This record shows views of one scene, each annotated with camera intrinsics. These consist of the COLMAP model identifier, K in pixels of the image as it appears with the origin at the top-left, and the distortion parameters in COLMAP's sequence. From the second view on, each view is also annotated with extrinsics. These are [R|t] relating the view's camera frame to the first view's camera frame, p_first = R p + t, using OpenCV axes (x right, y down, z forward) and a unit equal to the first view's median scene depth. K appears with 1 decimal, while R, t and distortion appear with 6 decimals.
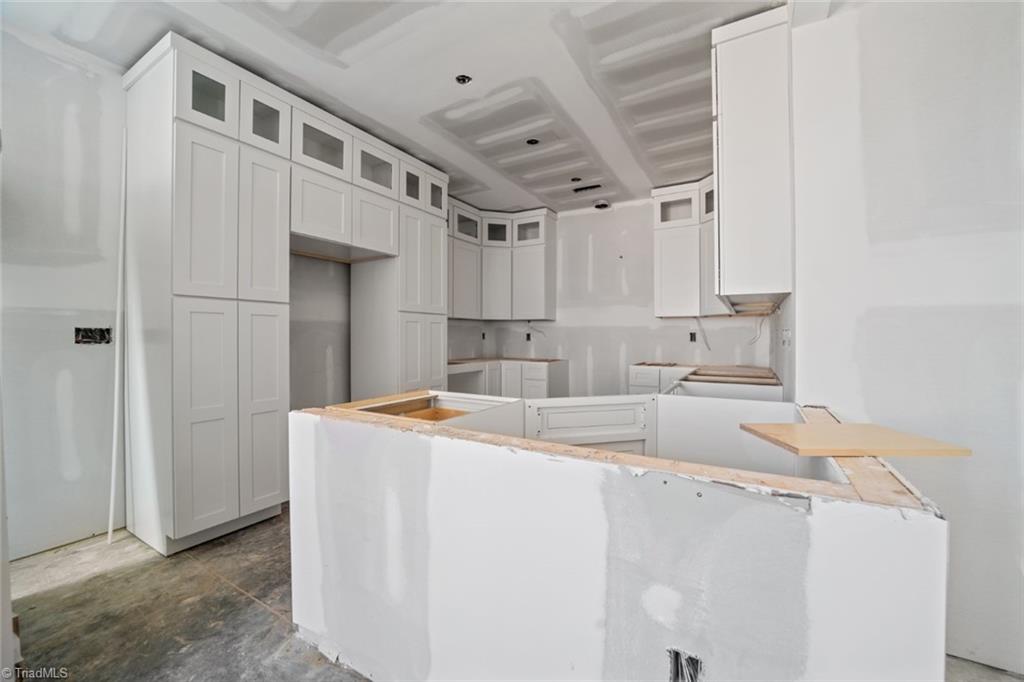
lens RADIAL K [[400.1, 0, 516.8], [0, 400.1, 338.9], [0, 0, 1]] dist [-0.033840, 0.004833]
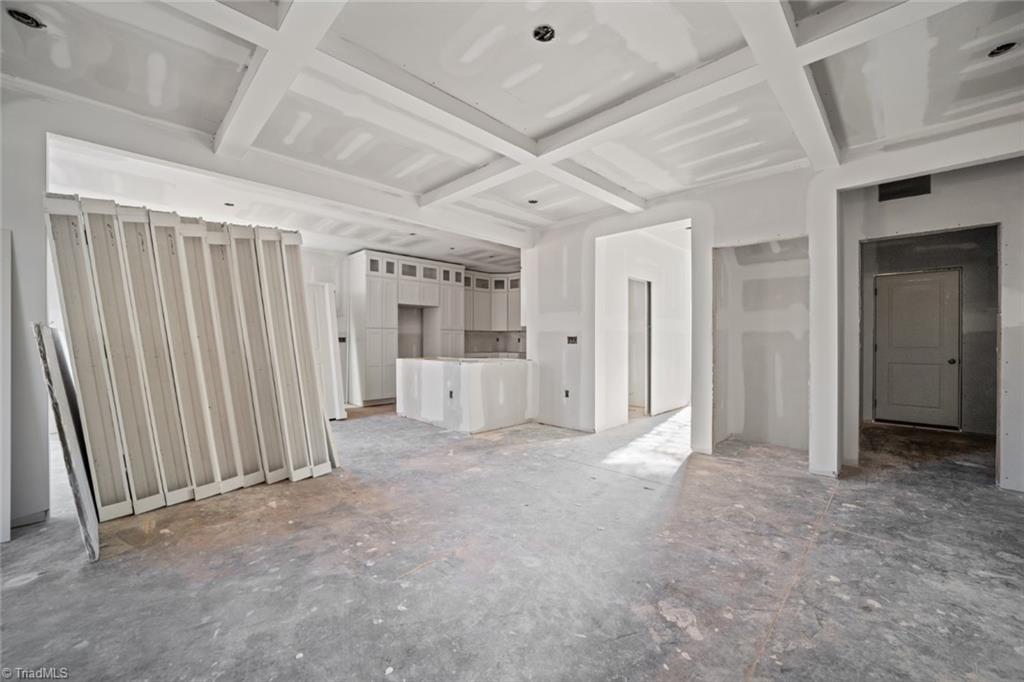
lens RADIAL K [[400.1, 0, 513.9], [0, 400.1, 341.0], [0, 0, 1]] dist [-0.033840, 0.004833]
pose [[0.967444, 0.001120, -0.253084, 0.754006], [-0.001605, 0.999997, -0.001712, 0.003257], [0.253082, 0.002063, 0.967443, -1.228052]]
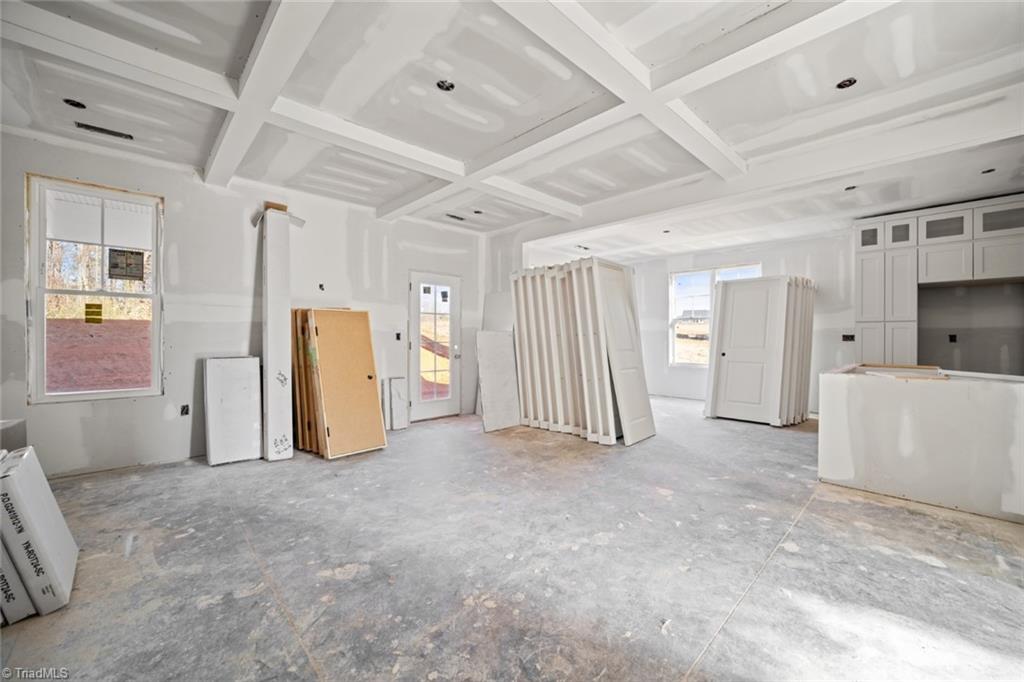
lens RADIAL K [[400.1, 0, 529.0], [0, 400.1, 340.3], [0, 0, 1]] dist [-0.033840, 0.004833]
pose [[-0.263569, 0.005674, -0.964624, 1.342282], [-0.004727, 0.999963, 0.007174, 0.000672], [0.964629, 0.006451, -0.263532, -0.248337]]
